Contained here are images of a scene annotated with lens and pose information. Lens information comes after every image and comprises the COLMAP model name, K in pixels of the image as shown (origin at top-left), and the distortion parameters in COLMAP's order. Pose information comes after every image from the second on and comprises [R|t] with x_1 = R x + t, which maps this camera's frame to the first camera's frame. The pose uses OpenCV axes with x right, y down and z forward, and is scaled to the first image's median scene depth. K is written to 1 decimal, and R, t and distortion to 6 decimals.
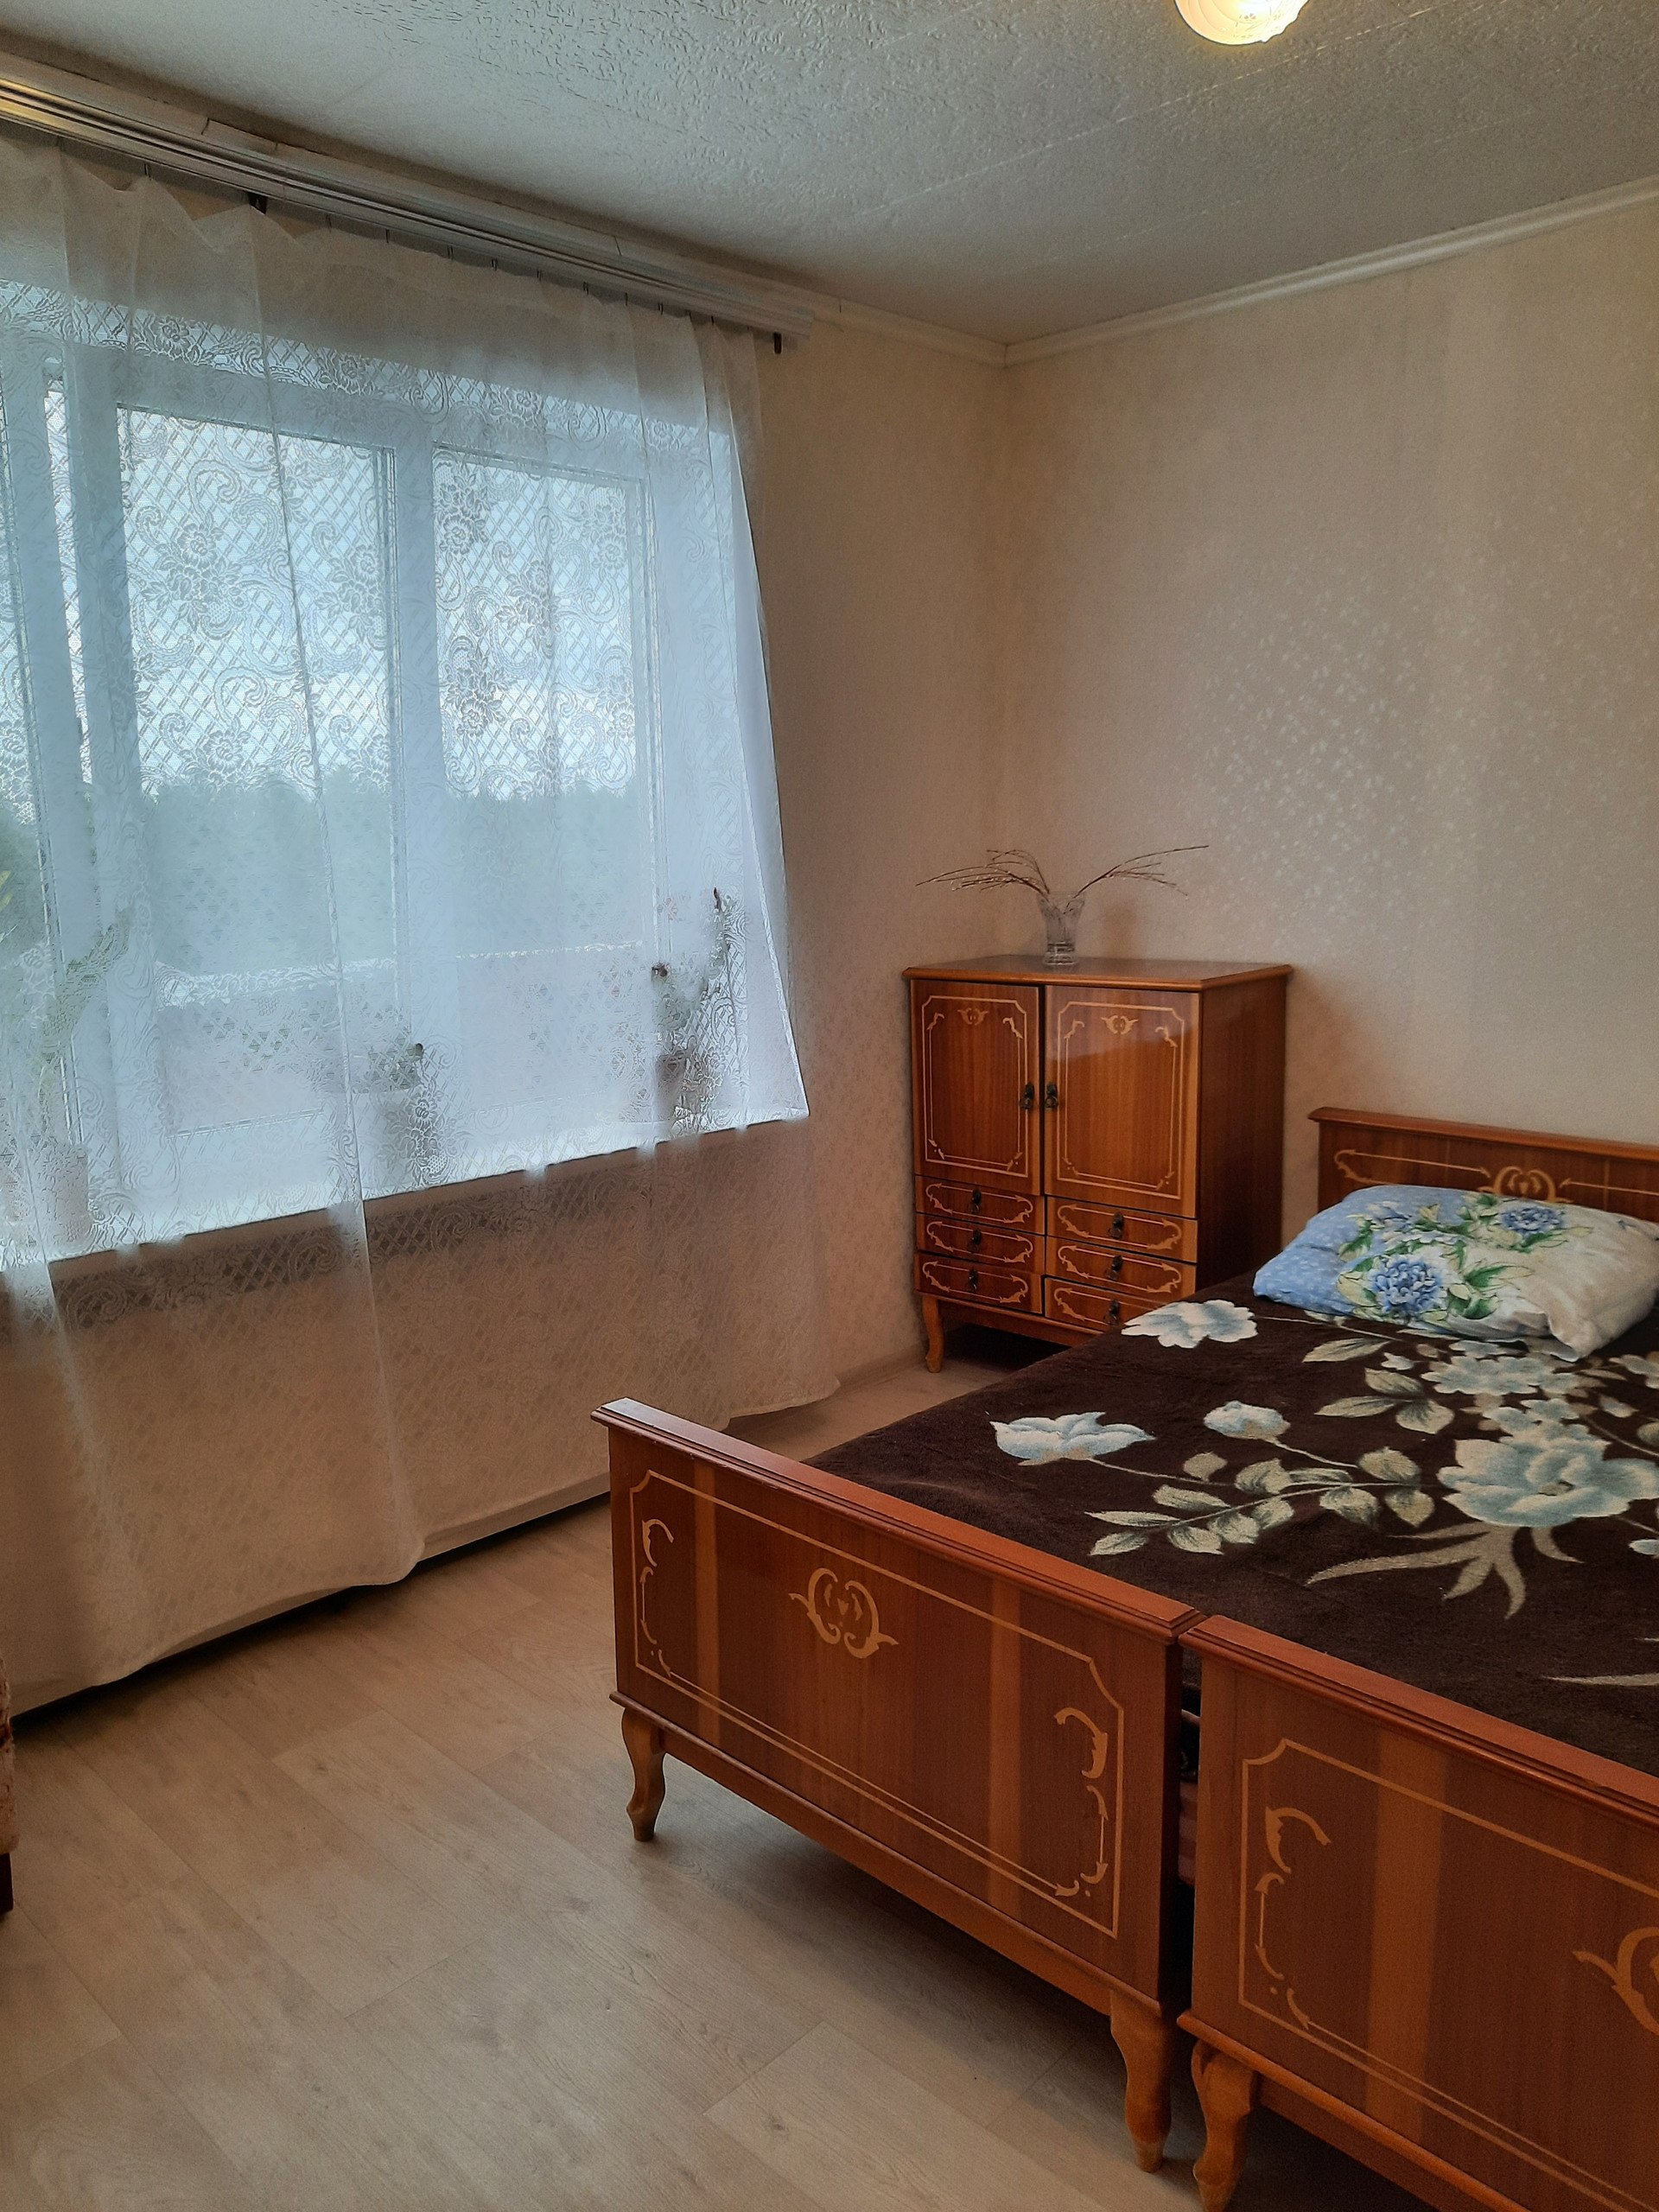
lens RADIAL K [[1619.6, 0, 805.0], [0, 1619.6, 1113.2], [0, 0, 1]] dist [0.035398, -0.040207]
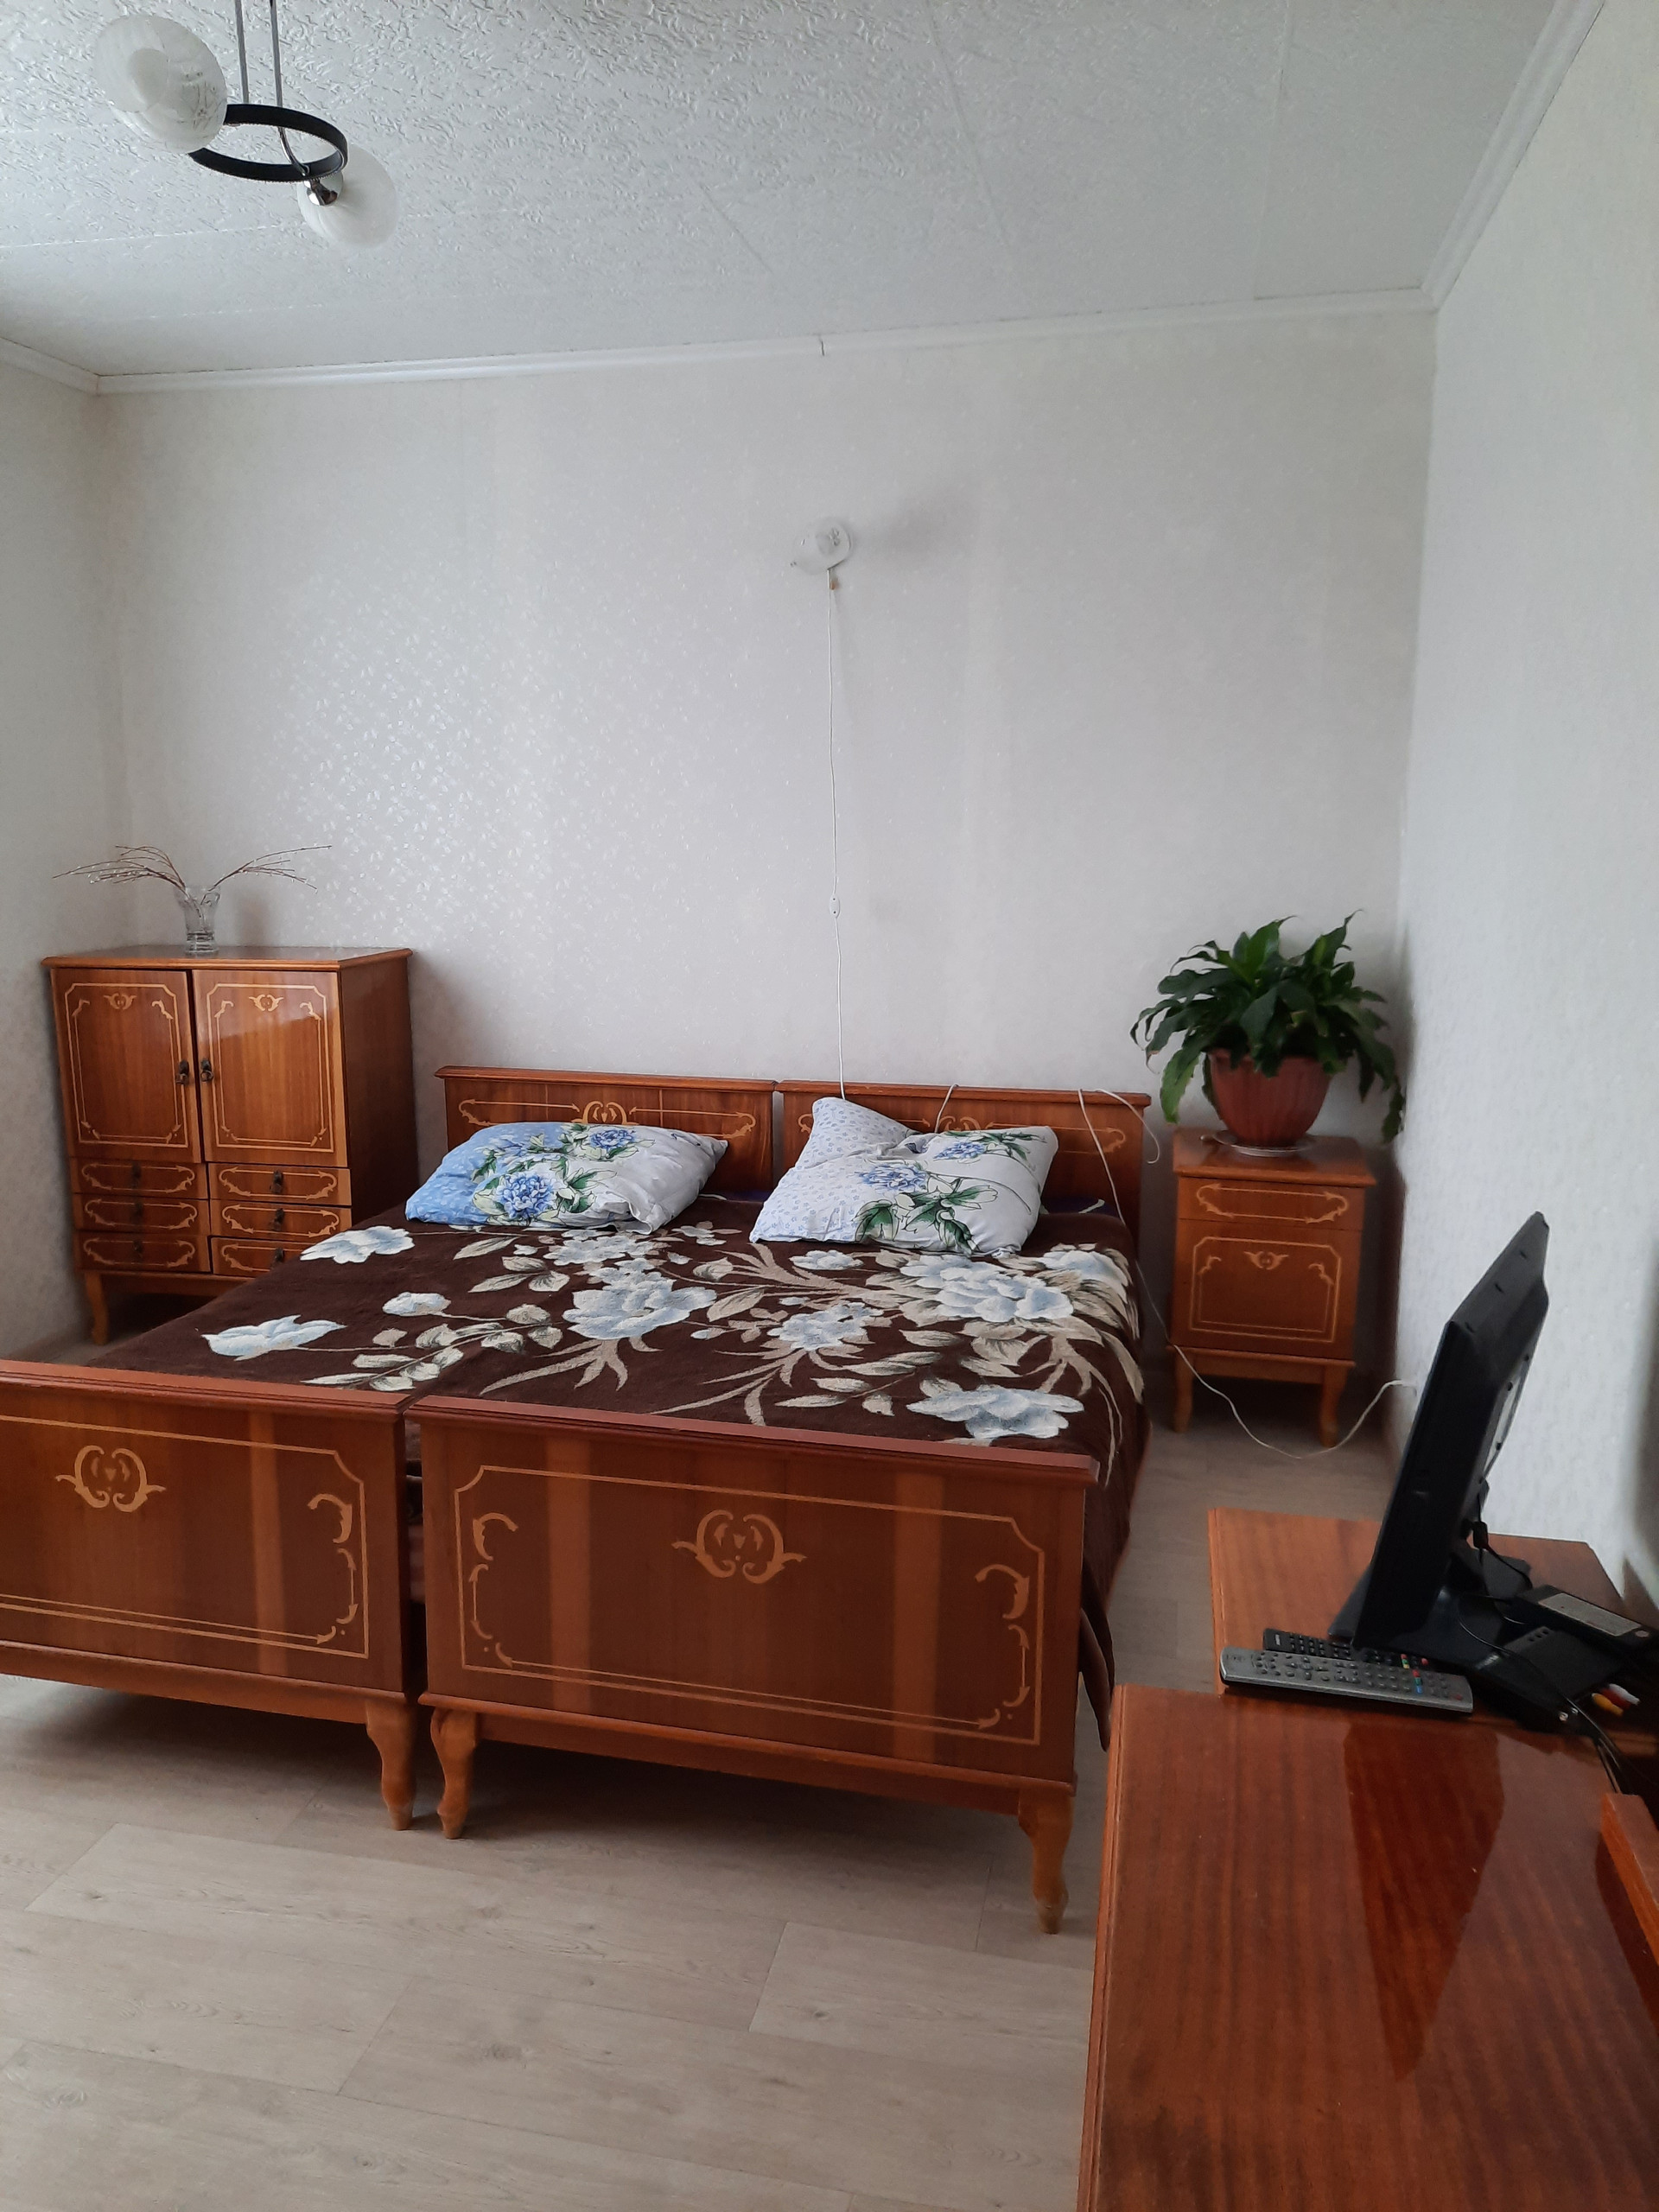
lens RADIAL K [[1619.6, 0, 805.0], [0, 1619.6, 1113.2], [0, 0, 1]] dist [0.035398, -0.040207]
pose [[0.853219, -0.071202, 0.516670, -0.098953], [0.073387, 0.997171, 0.016230, 0.040636], [-0.516364, 0.024069, 0.856031, -0.207352]]
